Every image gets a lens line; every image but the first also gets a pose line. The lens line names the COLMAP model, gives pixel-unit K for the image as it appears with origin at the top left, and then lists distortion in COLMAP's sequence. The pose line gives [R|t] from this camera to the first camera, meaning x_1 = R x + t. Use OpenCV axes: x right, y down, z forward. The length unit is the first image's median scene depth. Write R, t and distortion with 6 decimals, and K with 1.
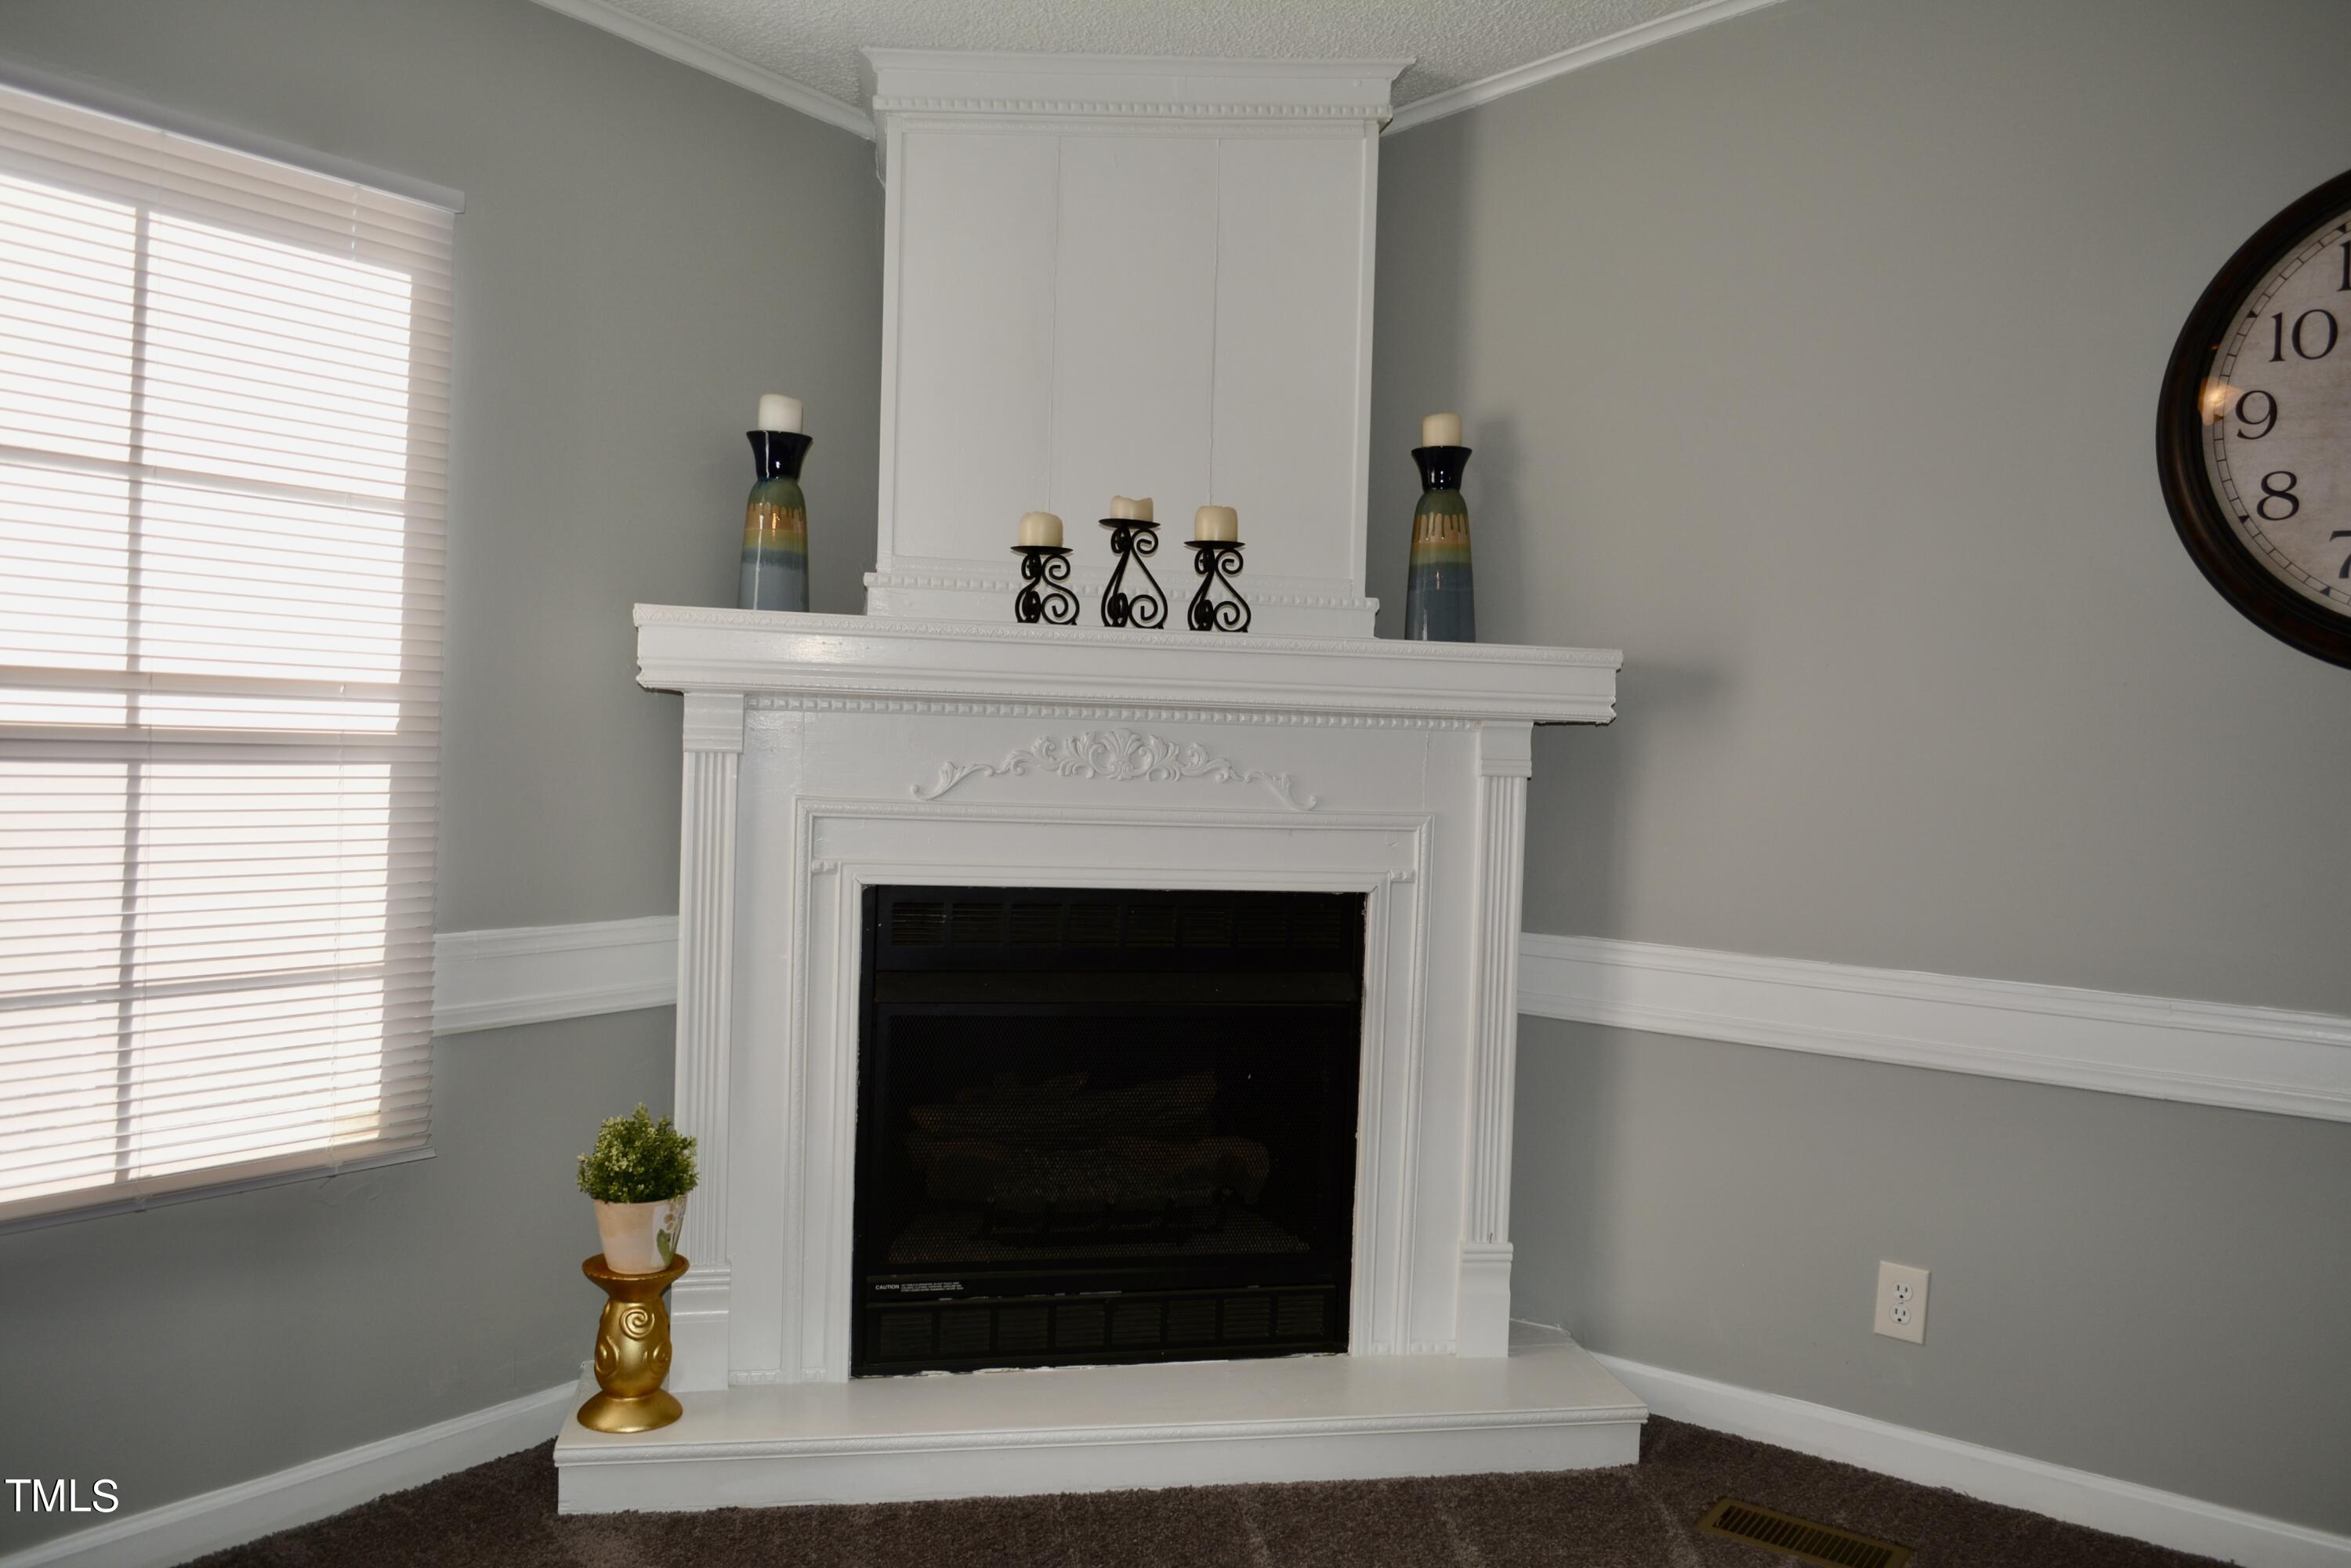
lens RADIAL K [[1870.1, 0, 1226.7], [0, 1870.1, 810.6], [0, 0, 1]] dist [-0.002908, -0.003751]
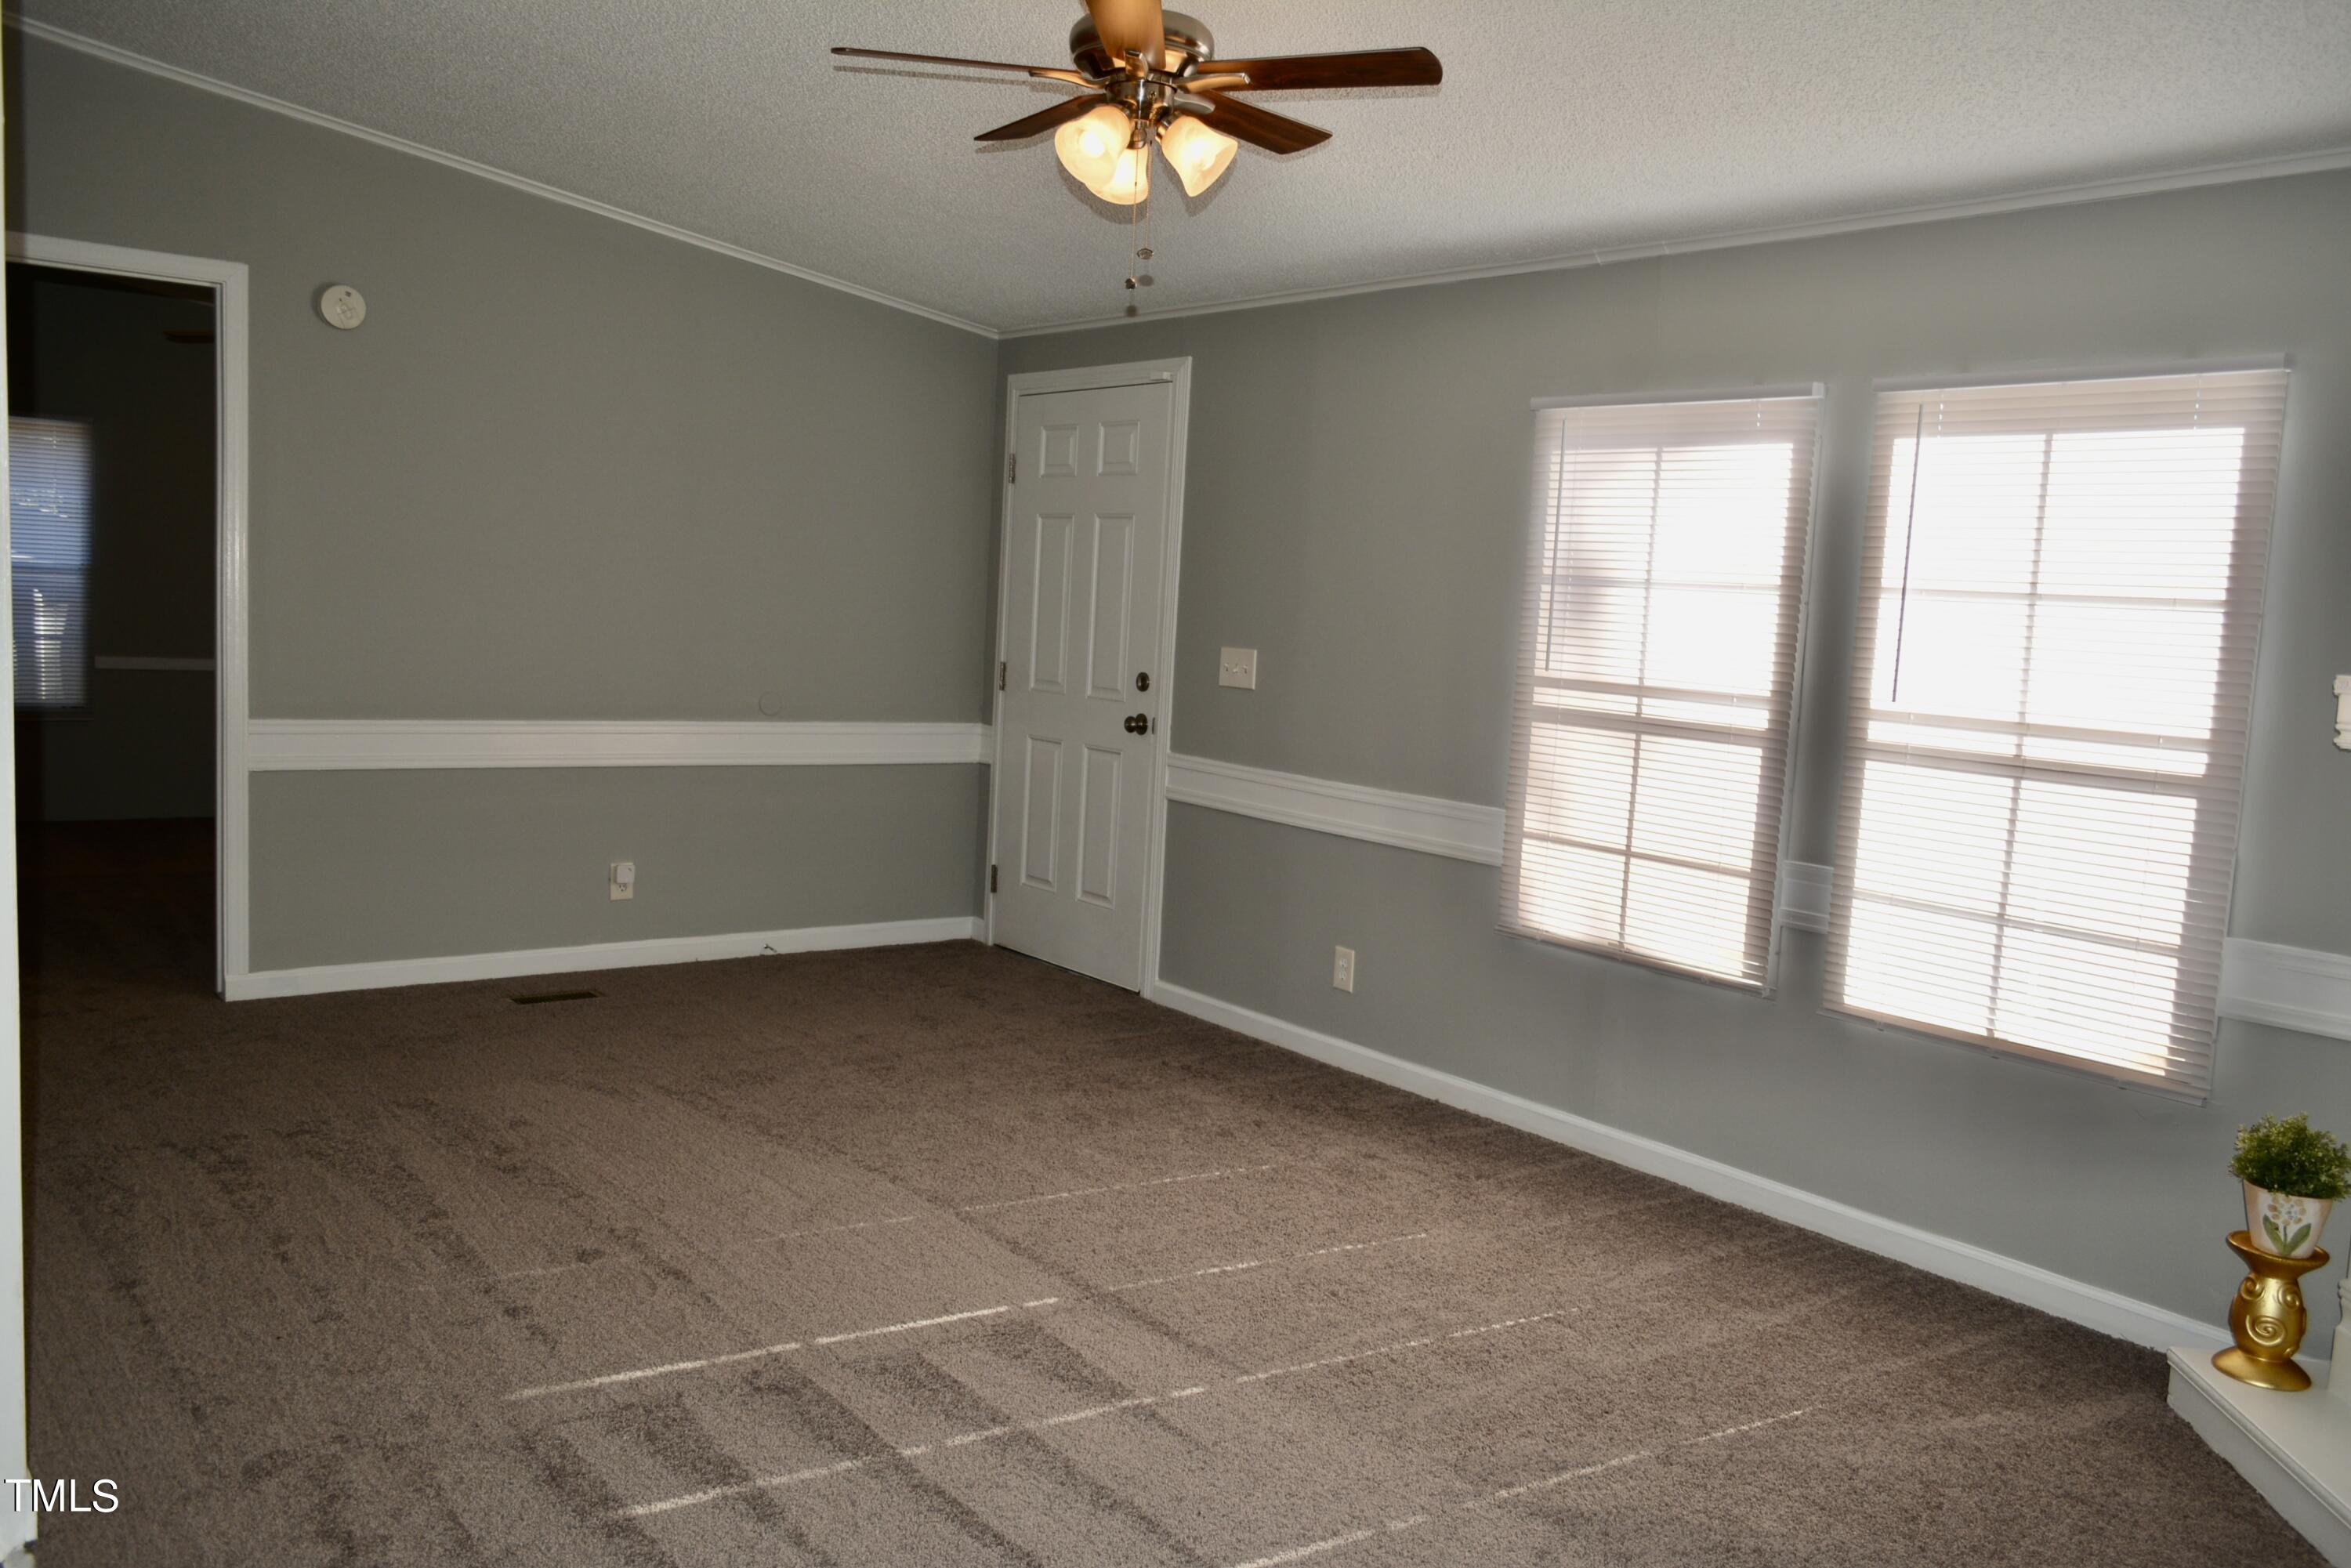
lens RADIAL K [[1838.0, 0, 1171.2], [0, 1838.0, 784.7], [0, 0, 1]] dist [-0.017250, 0.007573]
pose [[-0.278972, 0.041140, -0.959418, 0.865996], [-0.110972, 0.991007, 0.074763, -0.044318], [0.953866, 0.127326, -0.271898, 0.564168]]
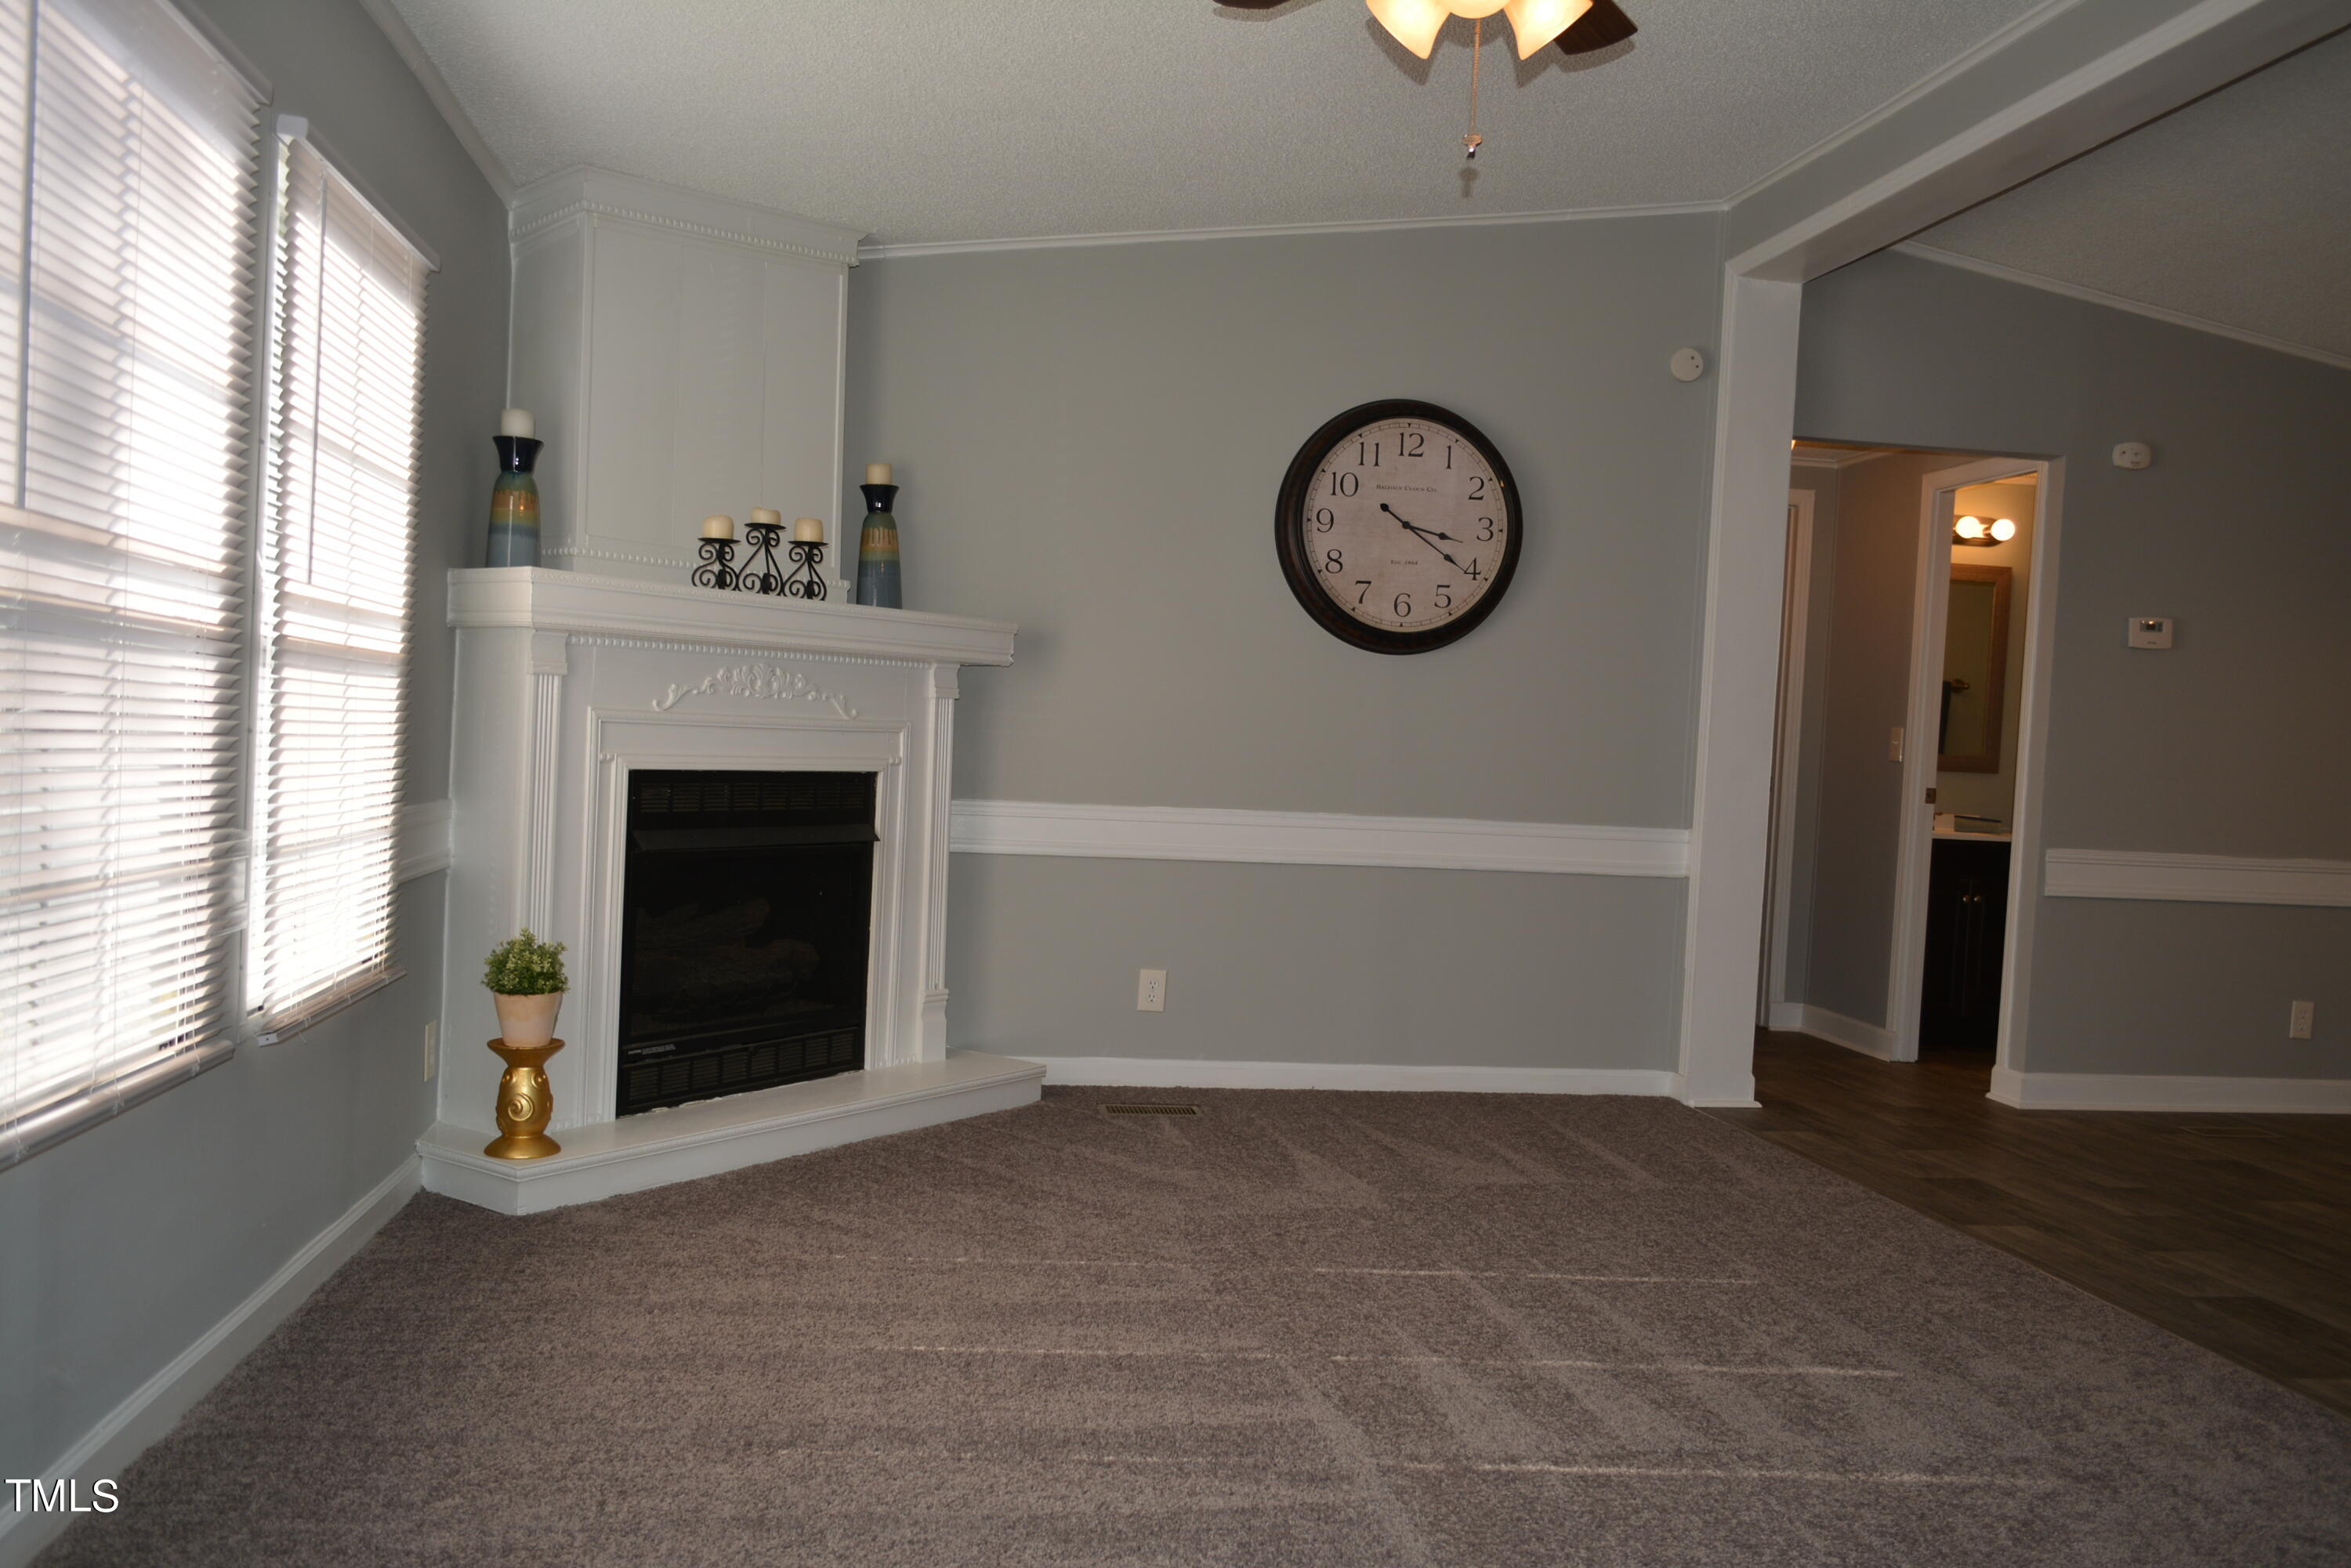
lens RADIAL K [[1870.1, 0, 1226.7], [0, 1870.1, 810.6], [0, 0, 1]] dist [-0.002908, -0.003751]
pose [[0.706904, -0.035576, 0.706414, -0.861100], [0.014554, 0.999254, 0.035759, 0.025976], [-0.707159, -0.014997, 0.706895, -0.325911]]
